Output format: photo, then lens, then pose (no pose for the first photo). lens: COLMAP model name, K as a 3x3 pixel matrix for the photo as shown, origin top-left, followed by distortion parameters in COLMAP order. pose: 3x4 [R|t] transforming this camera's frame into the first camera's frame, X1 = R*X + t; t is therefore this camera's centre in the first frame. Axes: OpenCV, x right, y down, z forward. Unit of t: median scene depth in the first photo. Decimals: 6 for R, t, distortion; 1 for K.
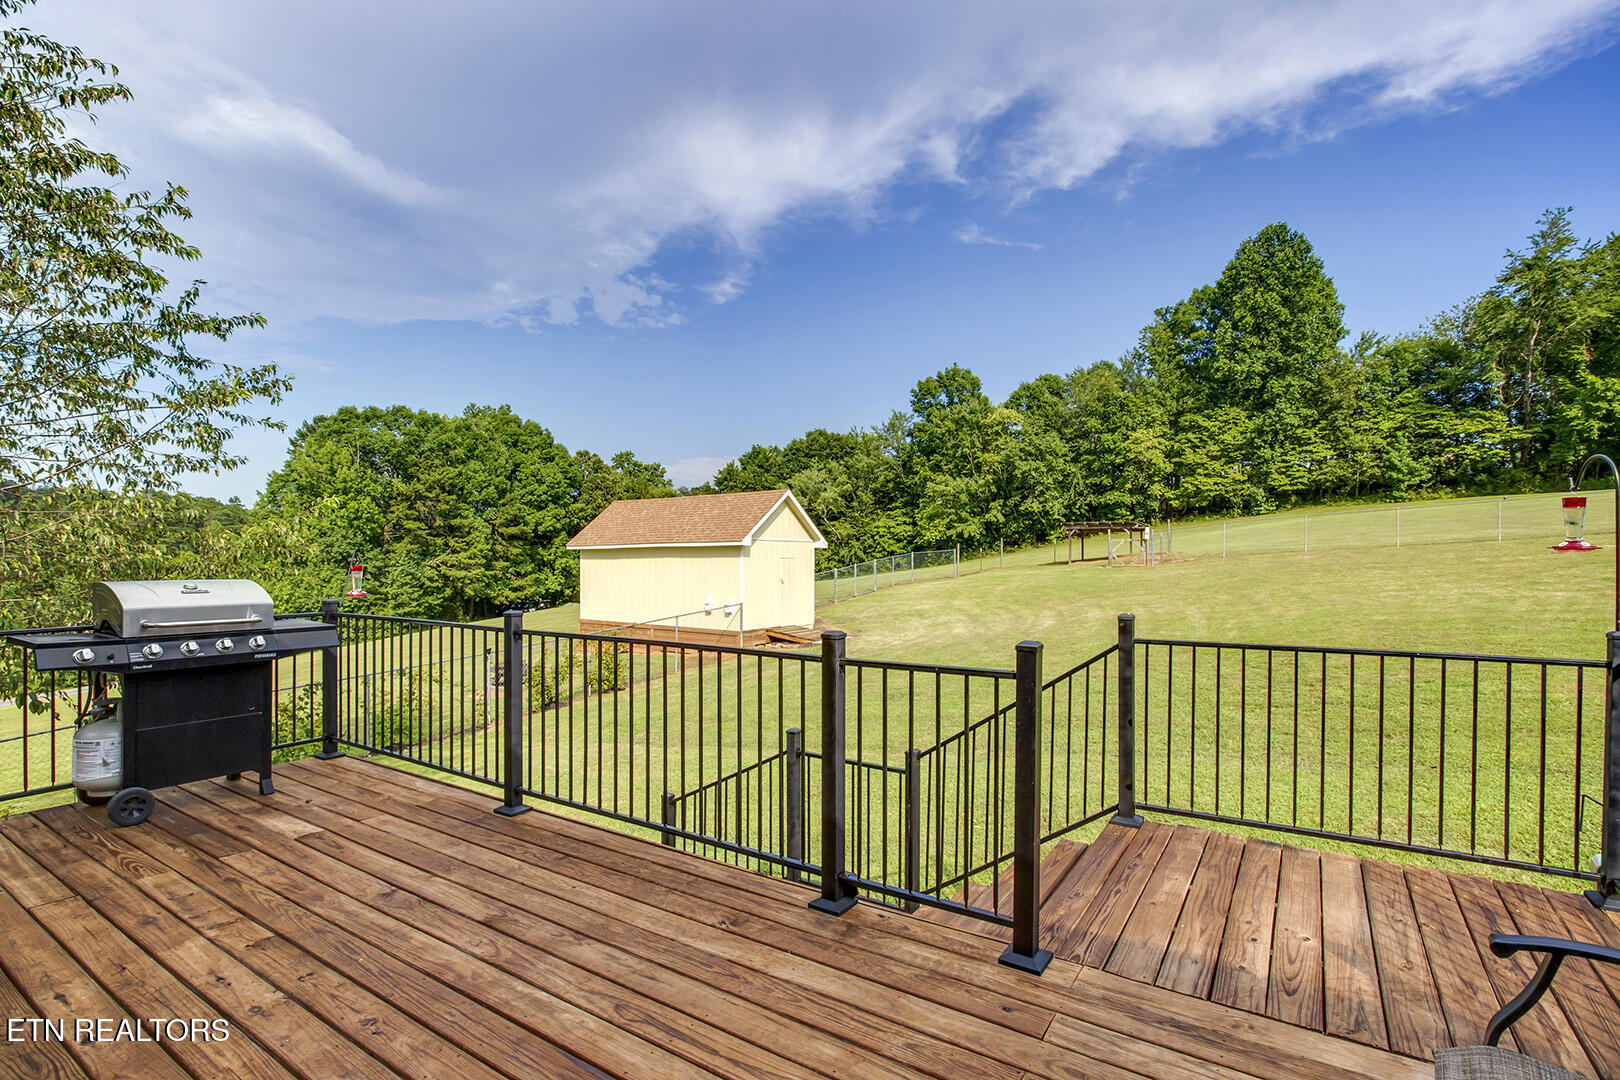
lens RADIAL K [[772.1, 0, 806.7], [0, 772.1, 548.9], [0, 0, 1]] dist [-0.030361, -0.000177]
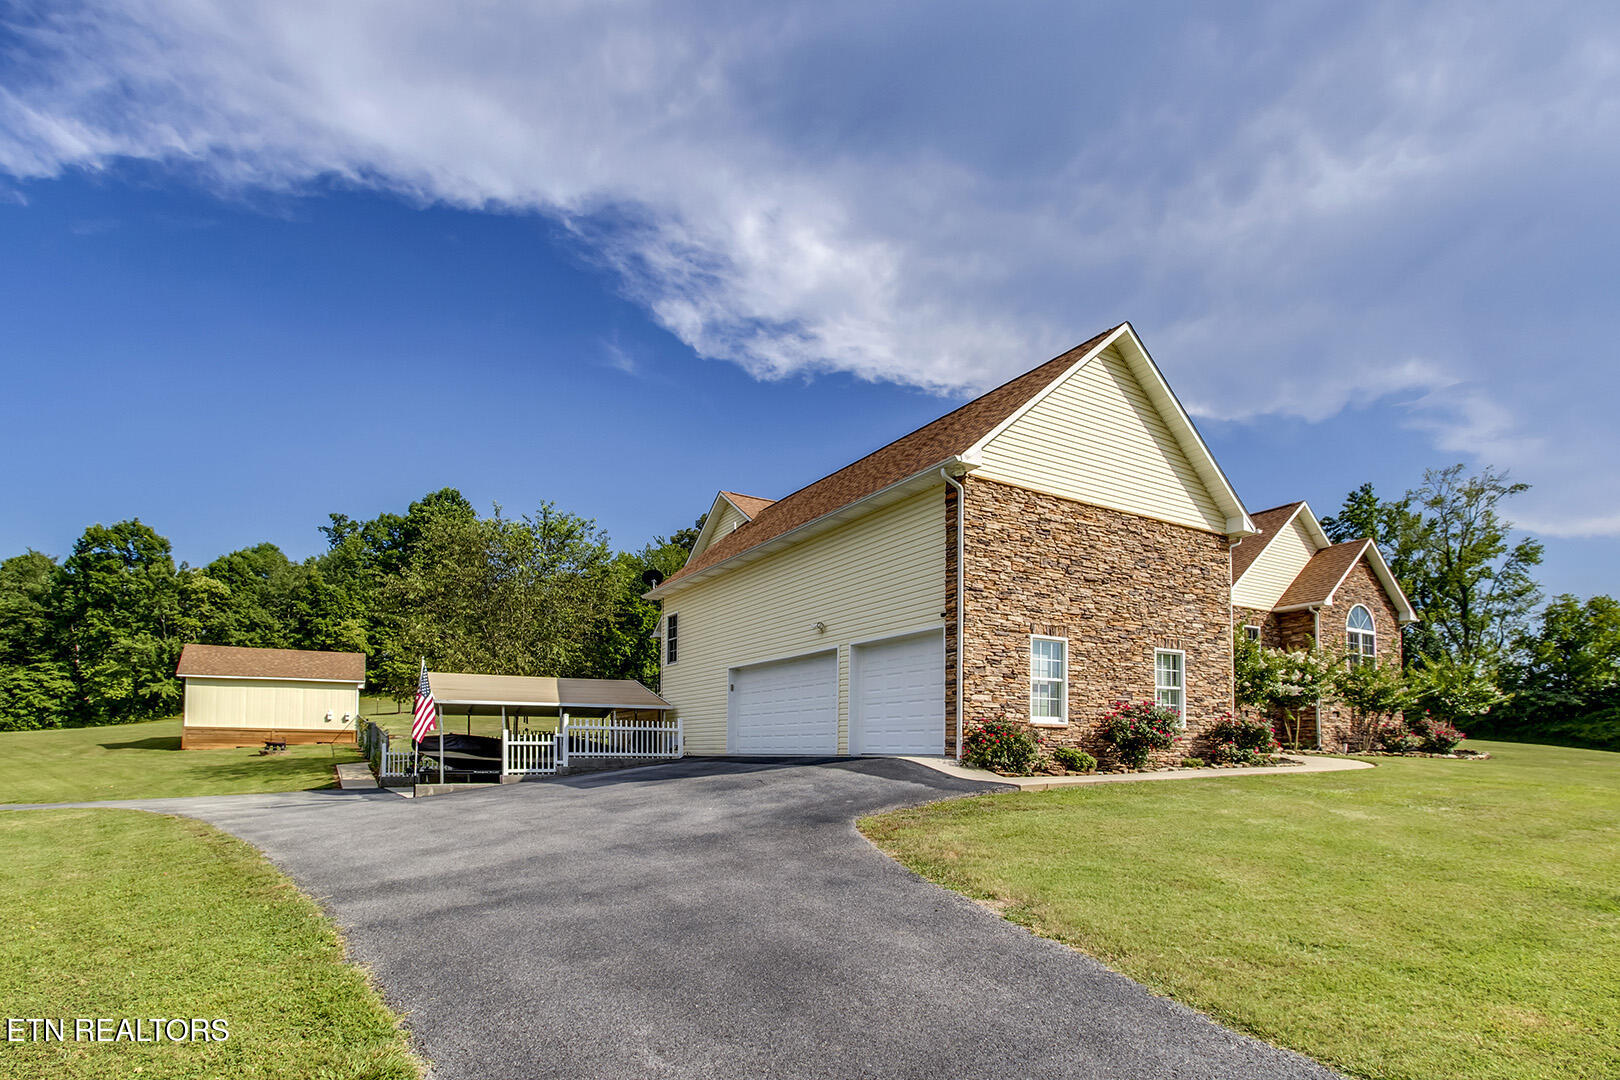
lens RADIAL K [[772.1, 0, 806.7], [0, 772.1, 548.9], [0, 0, 1]] dist [-0.030361, -0.000177]
pose [[0.433831, 0.220253, 0.873658, -0.547776], [-0.006191, 0.970366, -0.241559, 0.049658], [-0.900973, 0.099387, 0.422339, -0.349707]]
